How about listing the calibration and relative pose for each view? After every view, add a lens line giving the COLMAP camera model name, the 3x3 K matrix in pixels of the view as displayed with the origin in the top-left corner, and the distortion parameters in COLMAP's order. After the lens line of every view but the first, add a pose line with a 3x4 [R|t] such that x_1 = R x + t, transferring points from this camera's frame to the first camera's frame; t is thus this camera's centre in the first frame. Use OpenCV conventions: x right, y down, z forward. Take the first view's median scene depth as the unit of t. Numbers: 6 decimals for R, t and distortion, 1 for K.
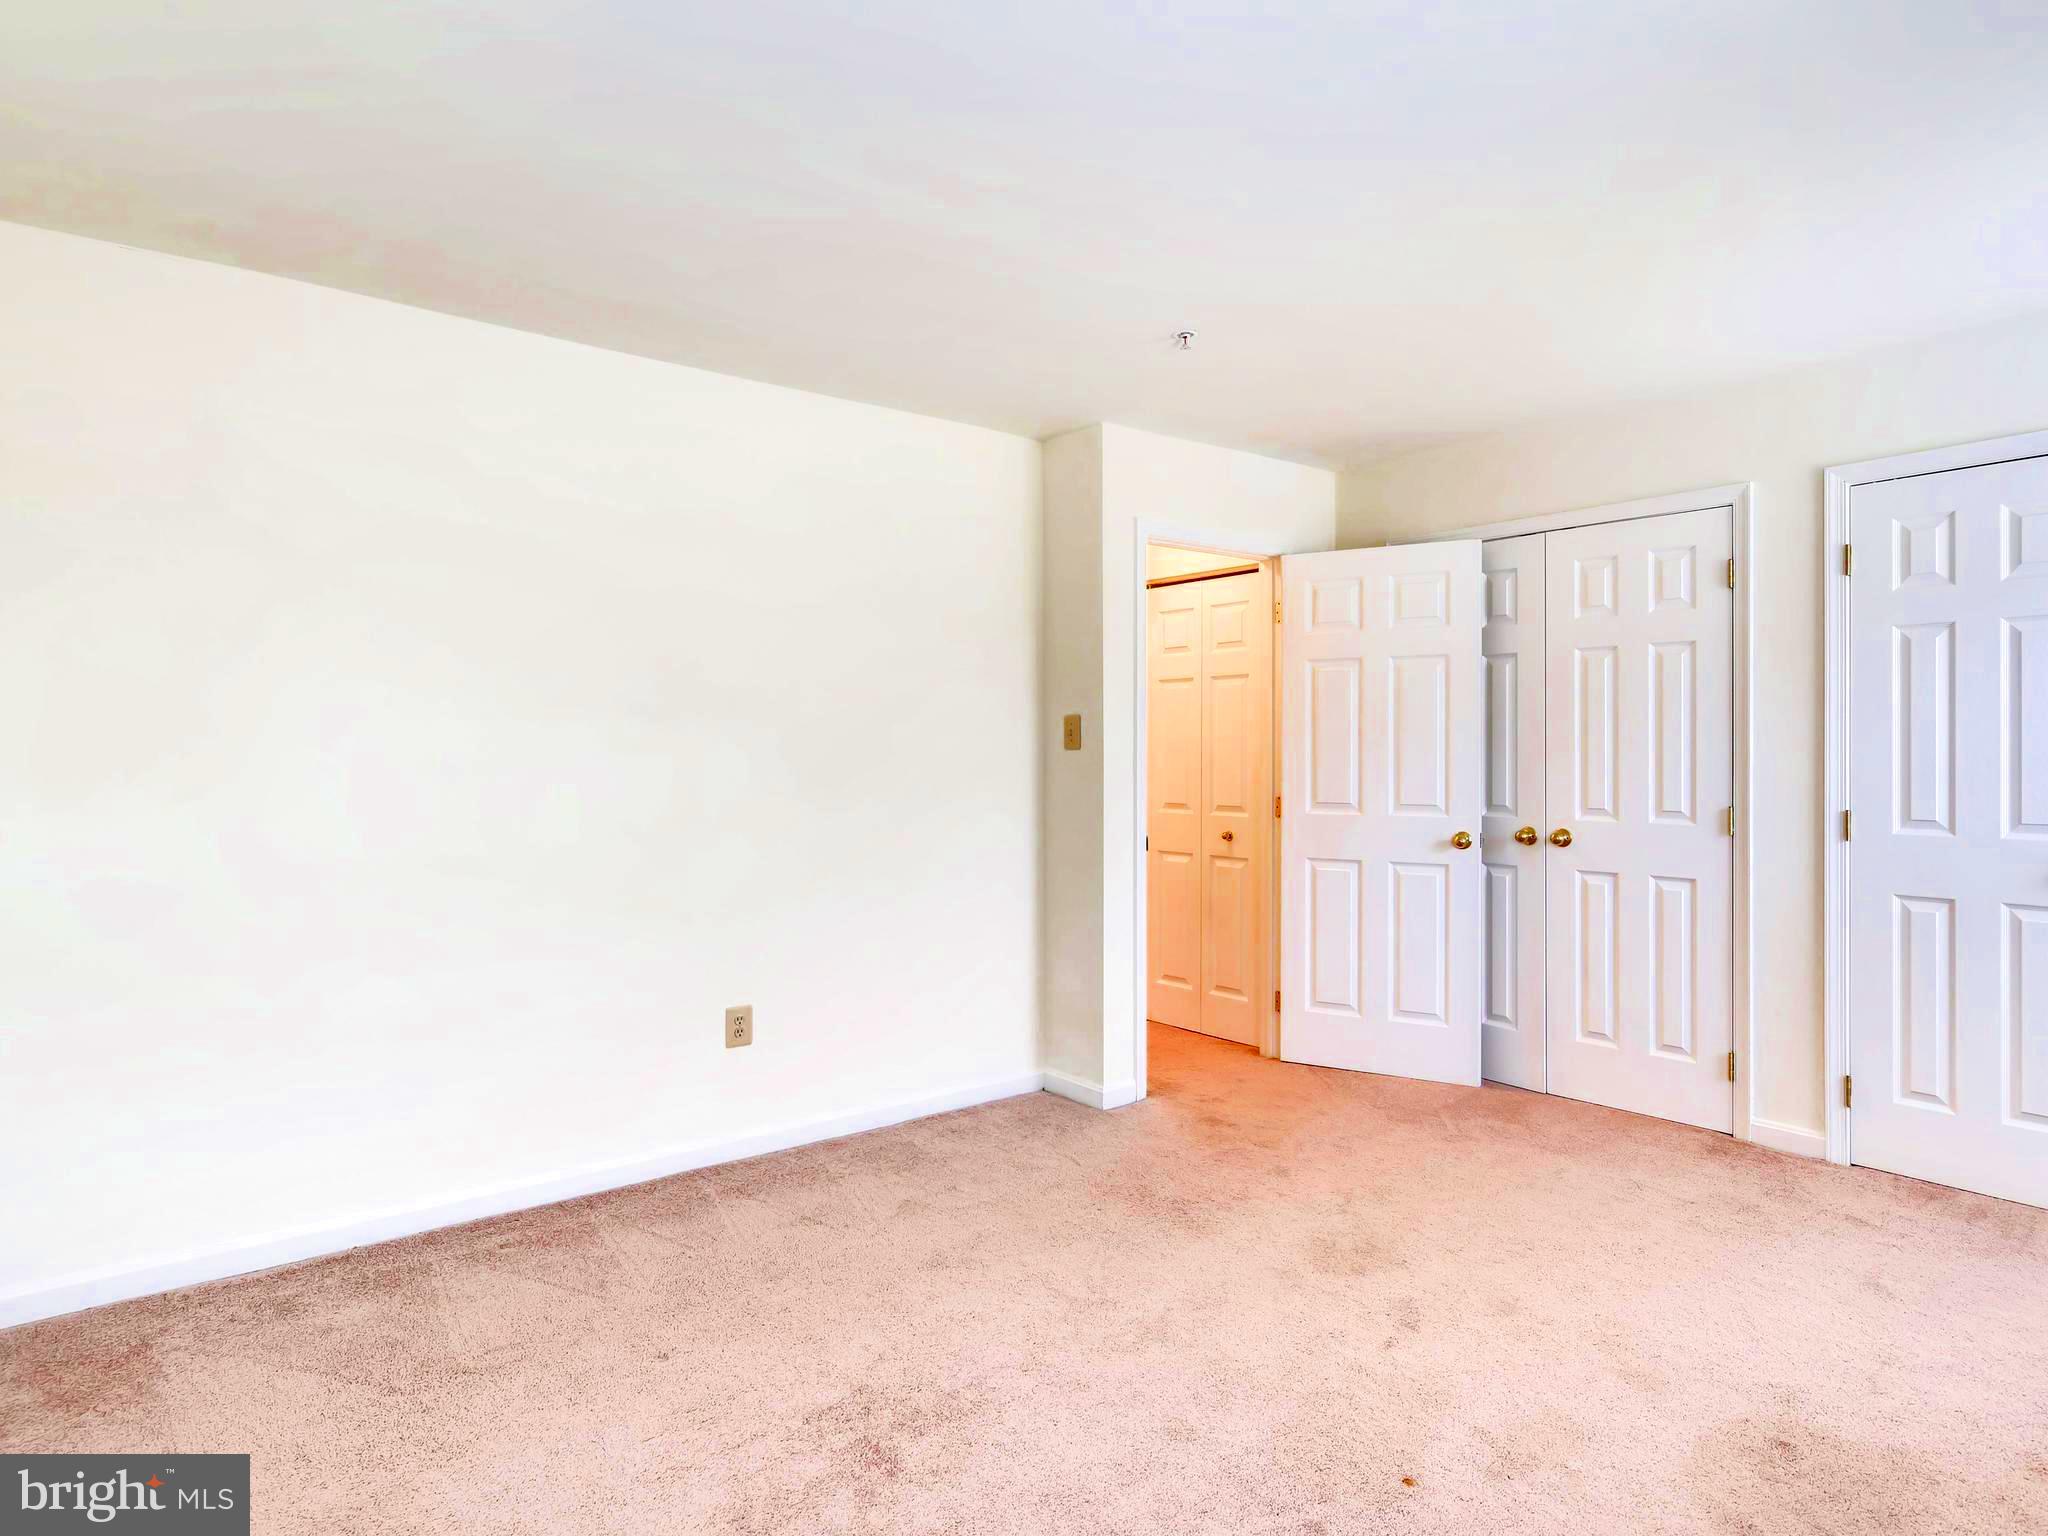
lens RADIAL K [[1118.2, 0, 1028.9], [0, 1118.2, 777.0], [0, 0, 1]] dist [-0.004370, 0.002062]
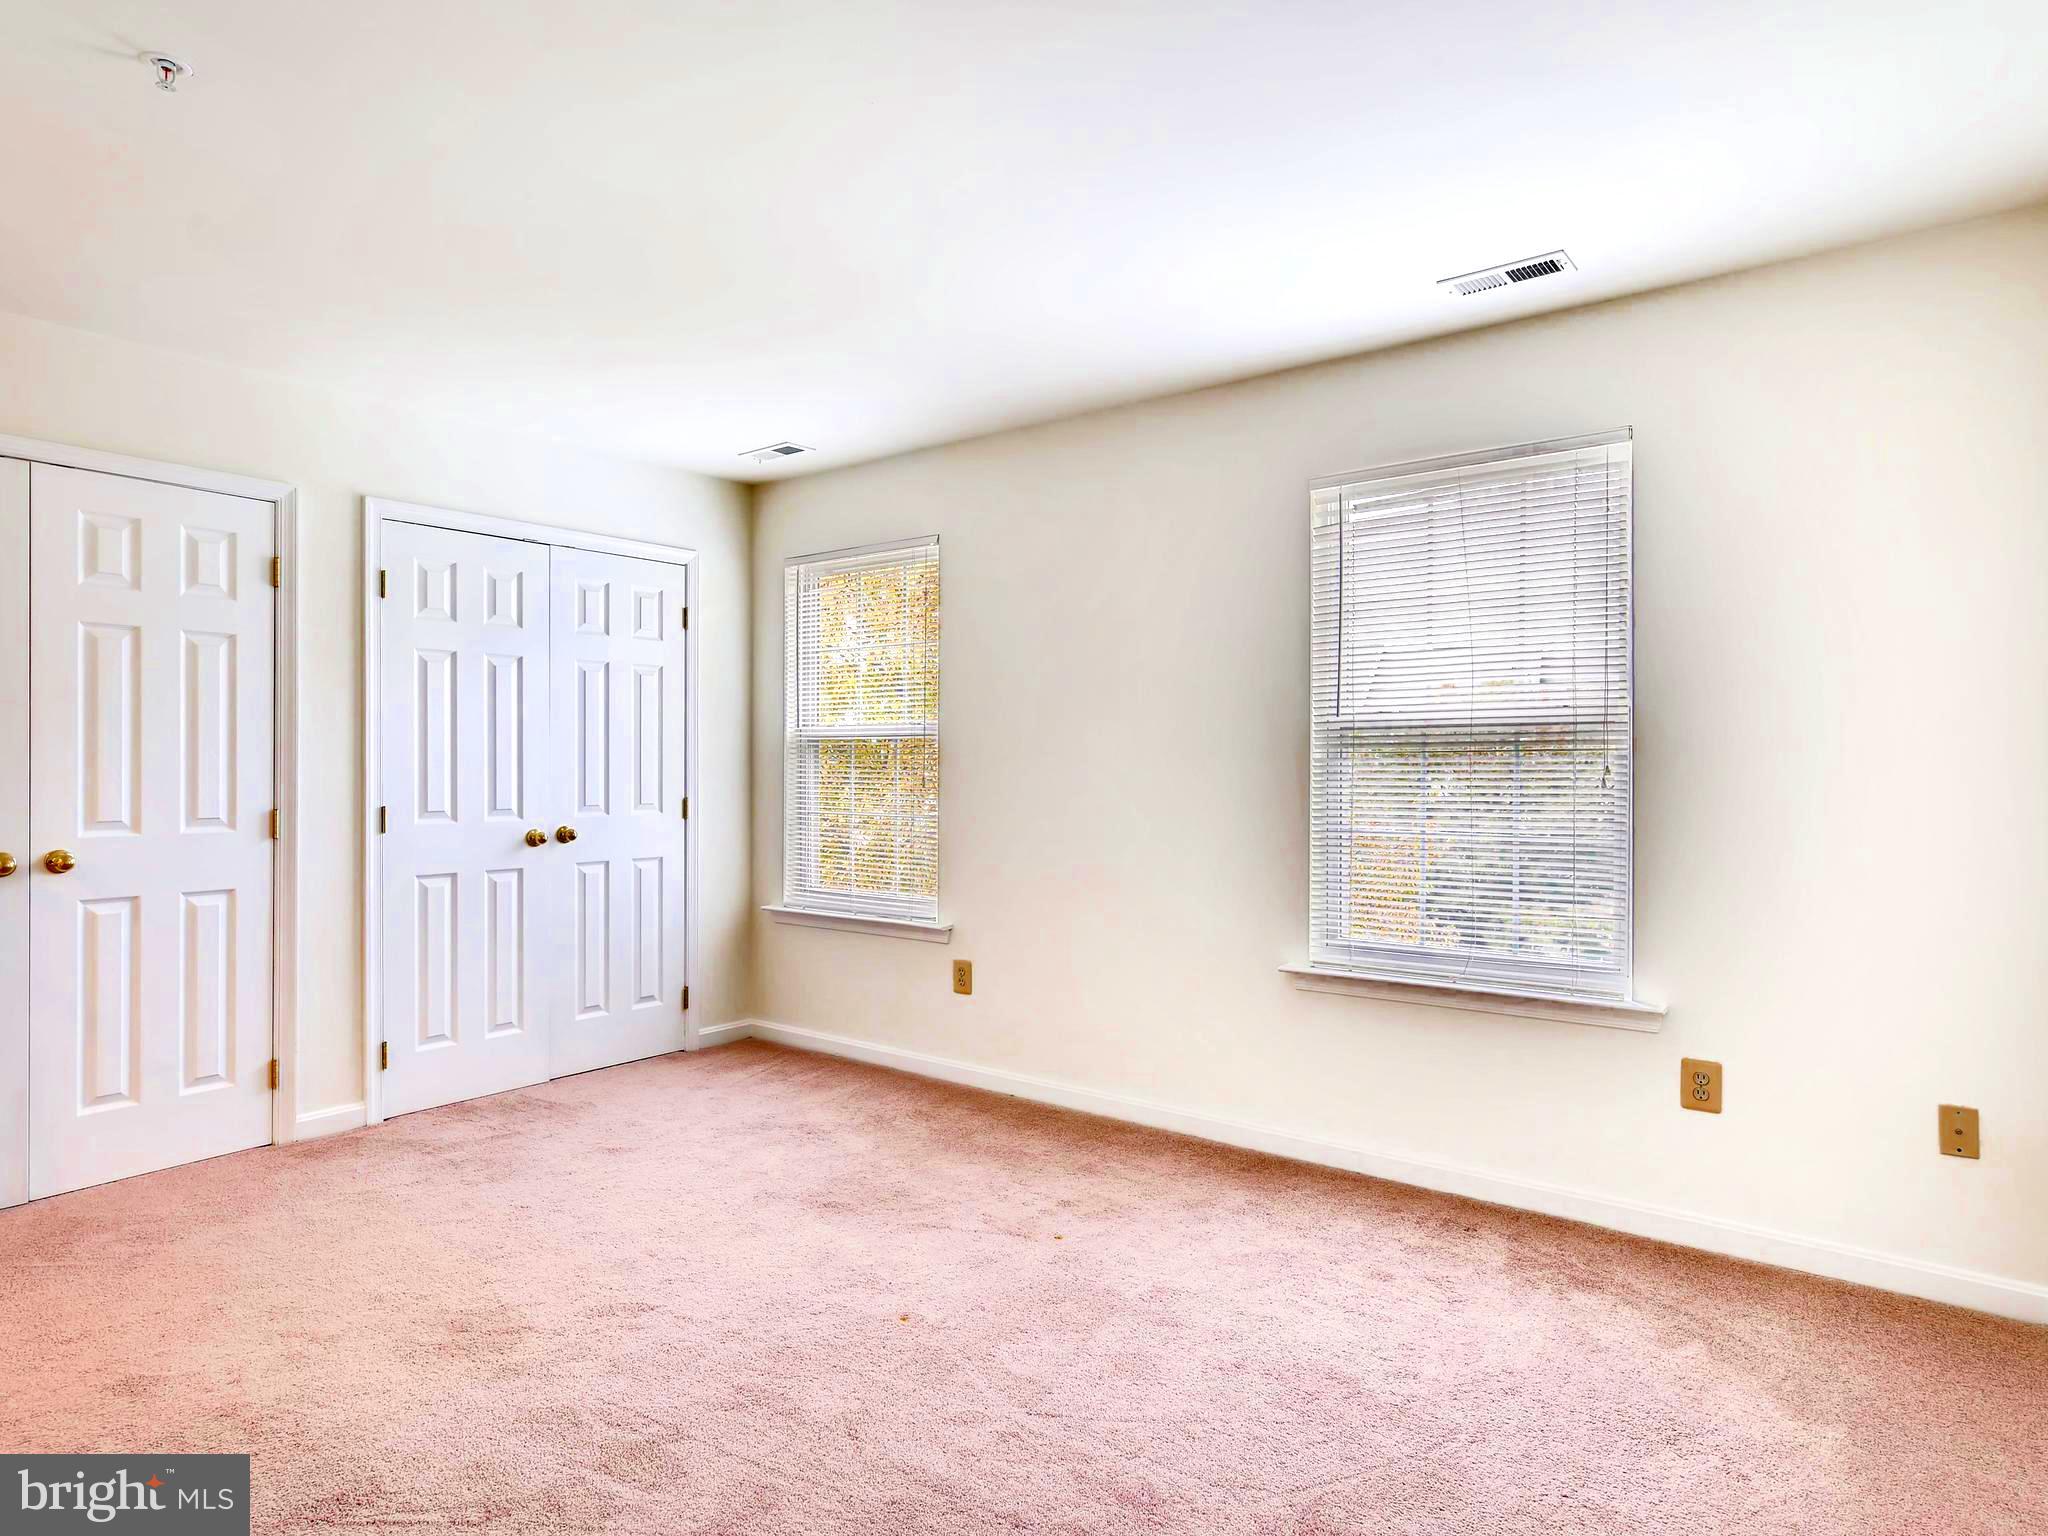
lens RADIAL K [[1169.9, 0, 1024.1], [0, 1169.9, 781.2], [0, 0, 1]] dist [-0.003964, 0.003966]
pose [[-0.224960, -0.018144, 0.974199, -0.529938], [0.012245, 0.999695, 0.021446, -0.012272], [-0.974291, 0.016753, -0.224669, 0.601490]]
